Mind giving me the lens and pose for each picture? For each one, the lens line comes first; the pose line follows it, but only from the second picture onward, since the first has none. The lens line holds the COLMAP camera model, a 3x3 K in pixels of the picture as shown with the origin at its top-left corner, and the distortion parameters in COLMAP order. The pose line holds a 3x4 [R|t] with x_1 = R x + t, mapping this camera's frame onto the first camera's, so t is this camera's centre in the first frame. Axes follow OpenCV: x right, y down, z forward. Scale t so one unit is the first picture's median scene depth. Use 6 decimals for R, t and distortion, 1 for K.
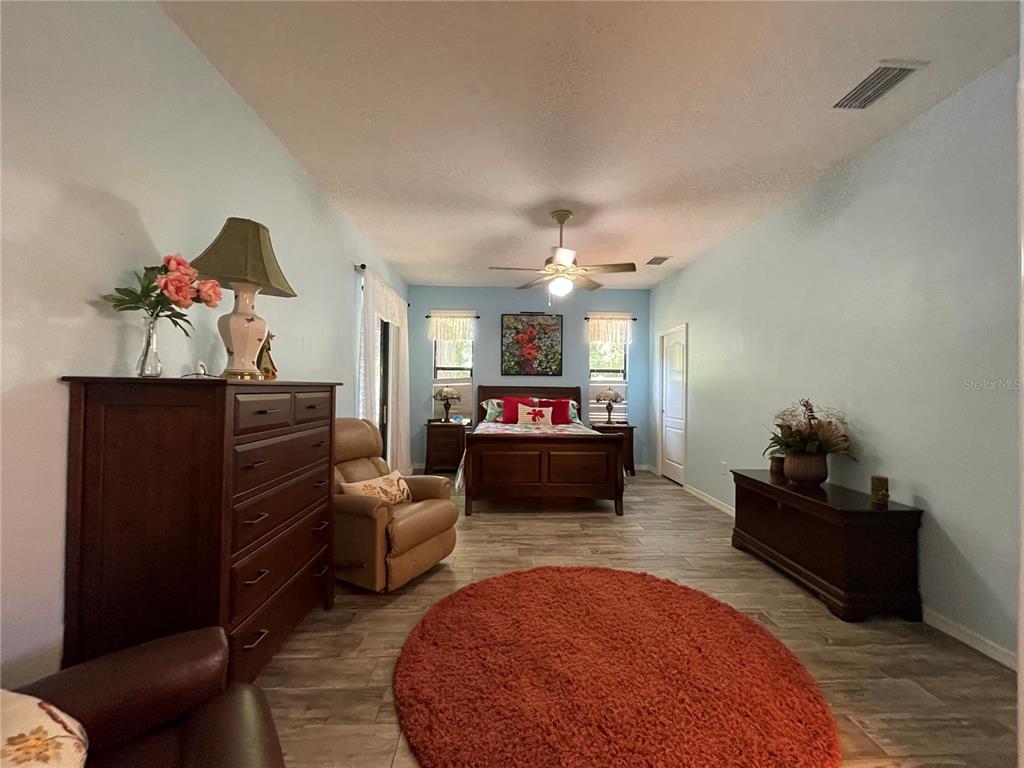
lens RADIAL K [[412.7, 0, 512.2], [0, 412.7, 383.4], [0, 0, 1]] dist [-0.003463, 0.000481]
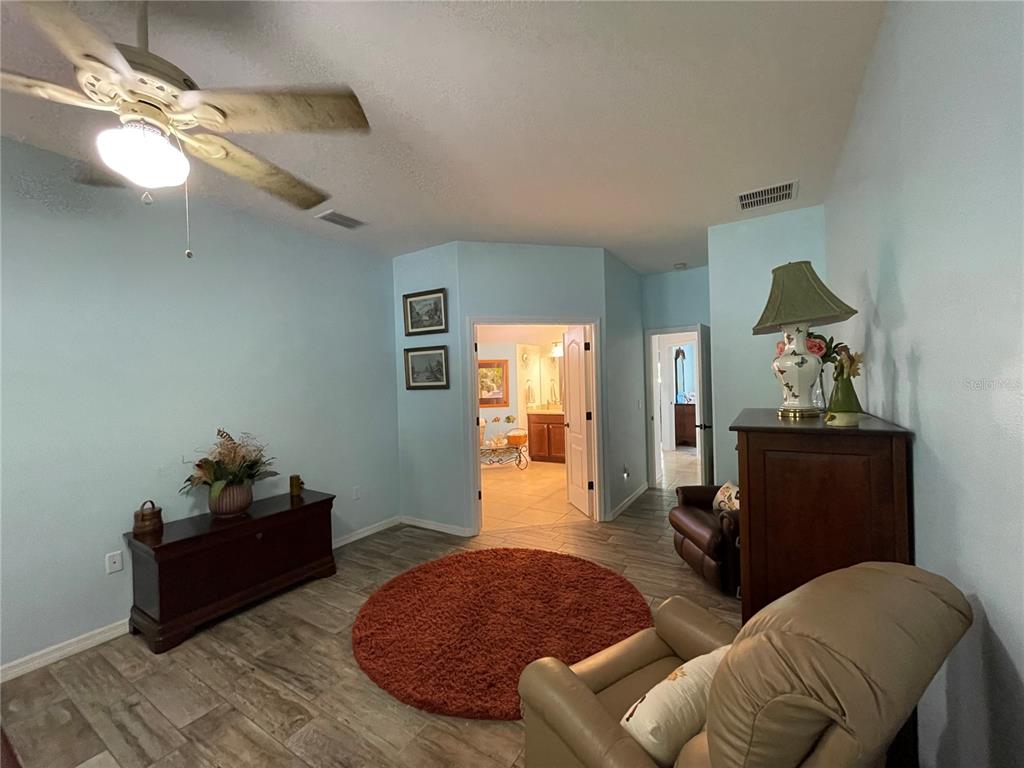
lens RADIAL K [[412.7, 0, 511.9], [0, 412.7, 384.3], [0, 0, 1]] dist [-0.003463, 0.000481]
pose [[-0.831356, 0.013198, 0.555583, -0.415562], [0.015731, 0.999876, -0.000213, -0.061387], [-0.555517, 0.008563, -0.831461, 1.481812]]
